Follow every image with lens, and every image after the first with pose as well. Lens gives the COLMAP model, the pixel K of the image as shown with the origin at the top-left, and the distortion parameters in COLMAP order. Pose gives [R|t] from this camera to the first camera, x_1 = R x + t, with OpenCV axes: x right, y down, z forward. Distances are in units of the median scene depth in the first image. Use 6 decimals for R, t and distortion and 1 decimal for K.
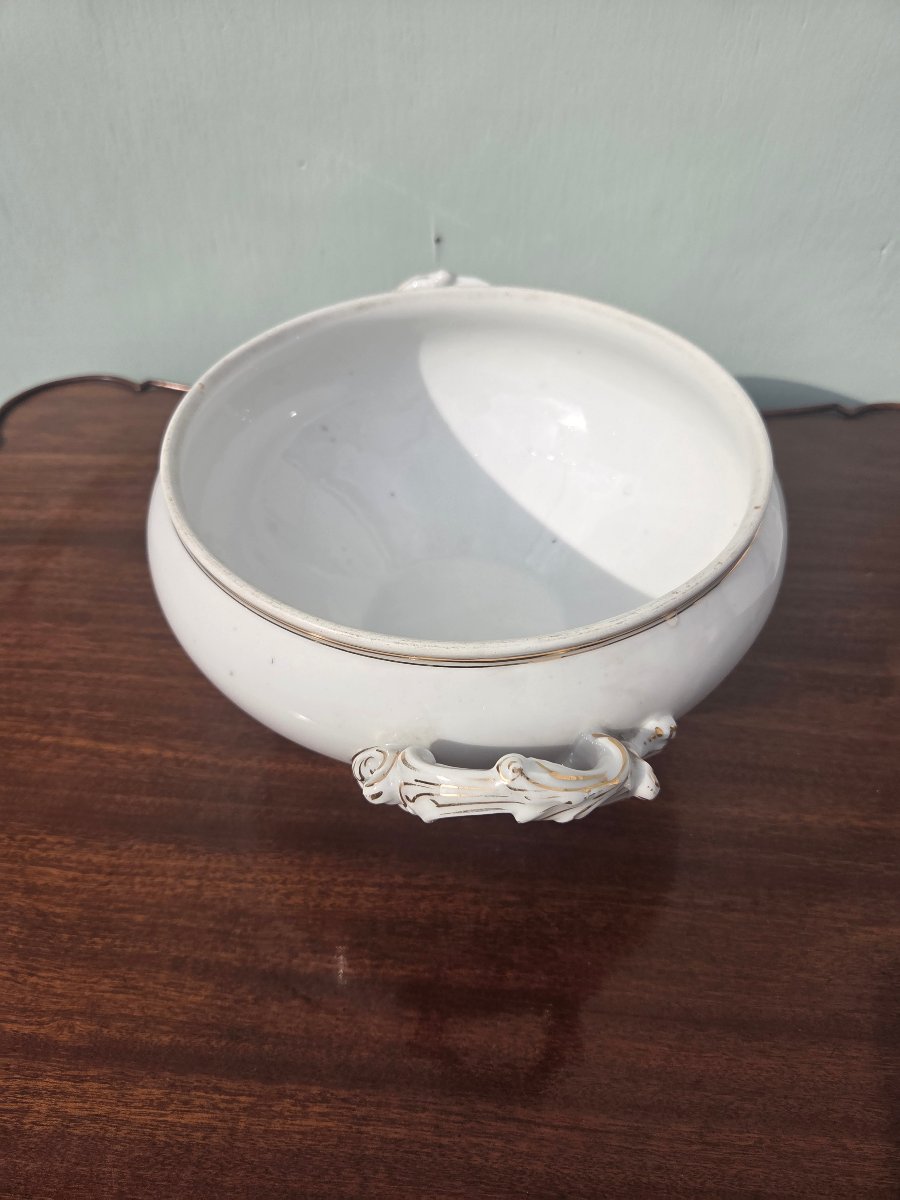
lens RADIAL K [[849.8, 0, 452.4], [0, 849.8, 587.4], [0, 0, 1]] dist [0.008292, -0.027246]
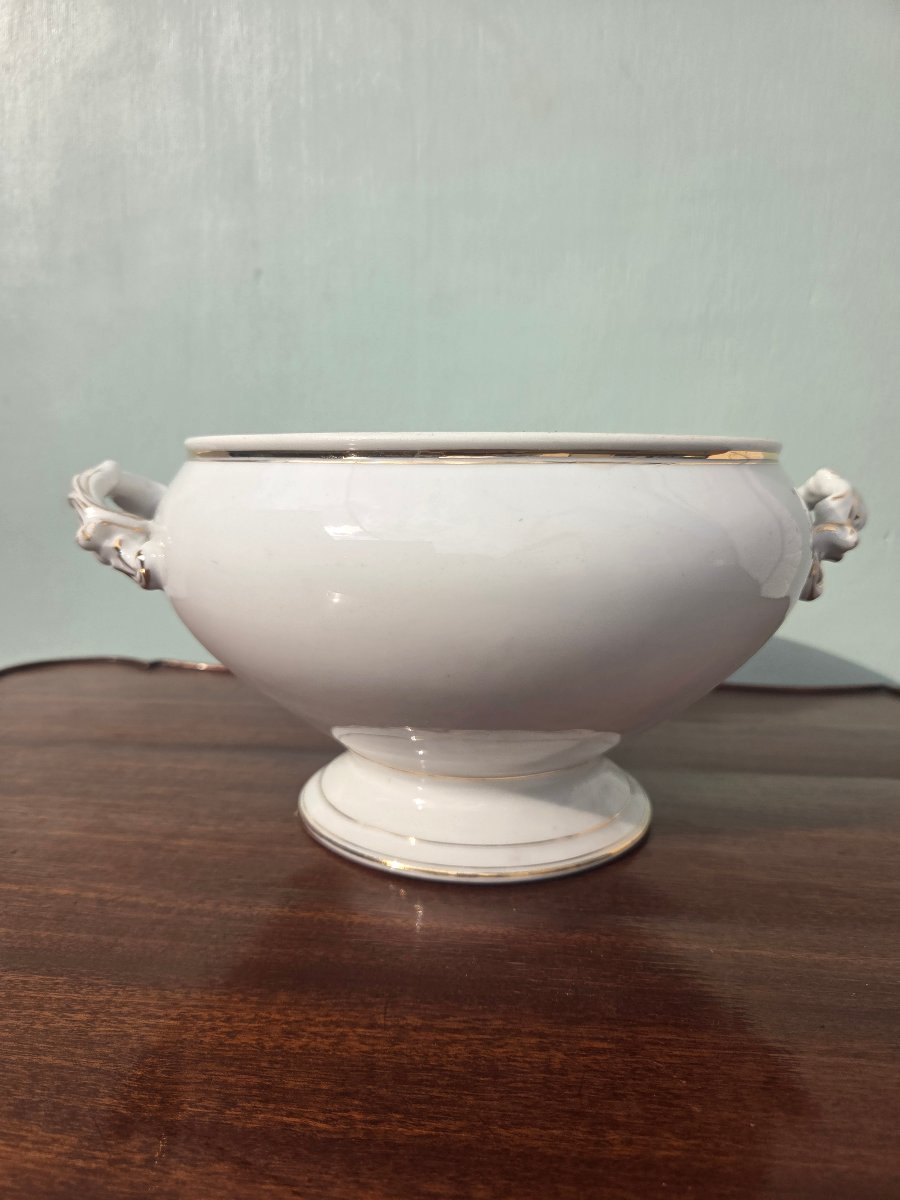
lens RADIAL K [[849.8, 0, 446.4], [0, 849.8, 606.6], [0, 0, 1]] dist [0.008292, -0.027246]
pose [[0.999723, 0.021613, -0.009360, -0.042657], [-0.022980, 0.807971, -0.588774, 0.493220], [-0.005163, 0.588825, 0.808244, 0.342596]]
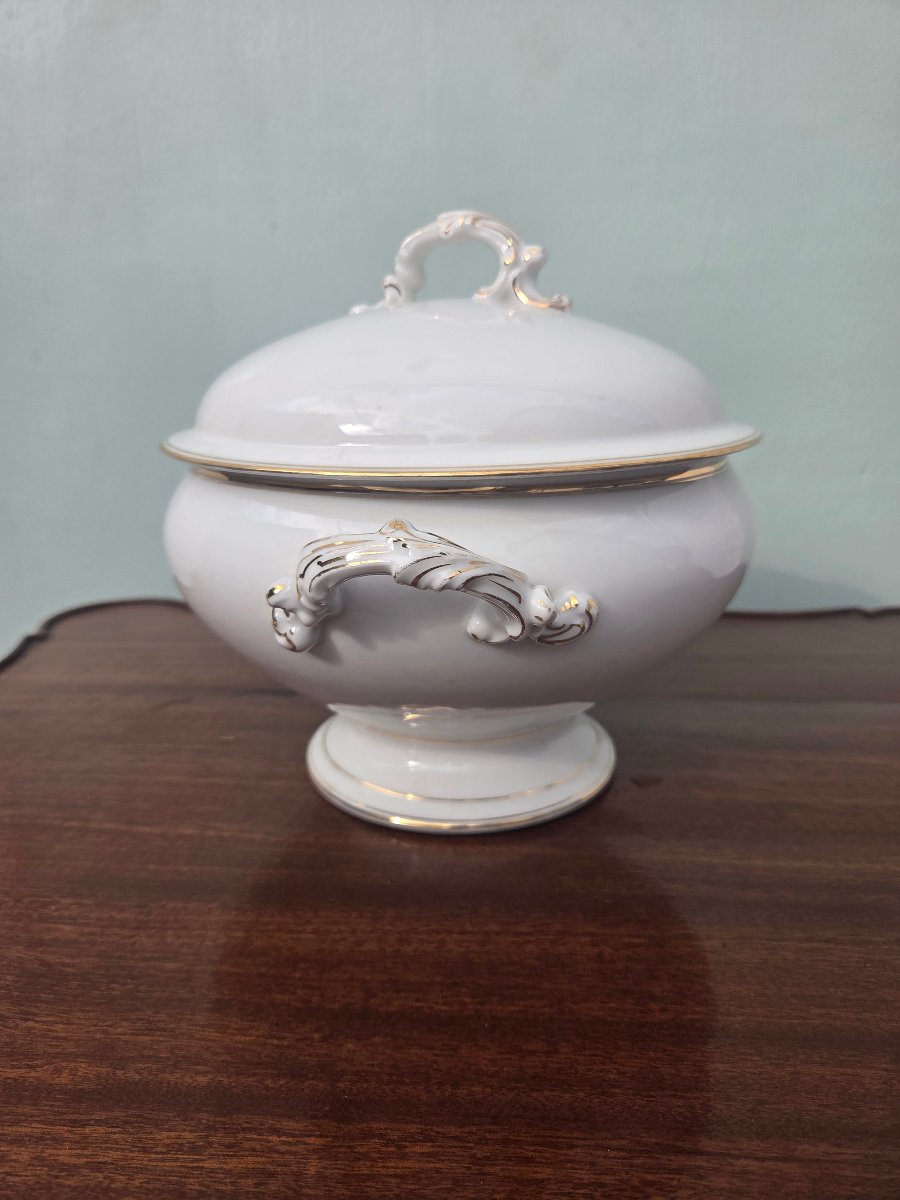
lens RADIAL K [[849.8, 0, 450.8], [0, 849.8, 598.7], [0, 0, 1]] dist [0.008292, -0.027246]
pose [[0.999761, -0.004415, 0.021389, -0.128512], [0.014222, 0.874865, -0.484157, 0.491304], [-0.016575, 0.484346, 0.874720, 0.145662]]
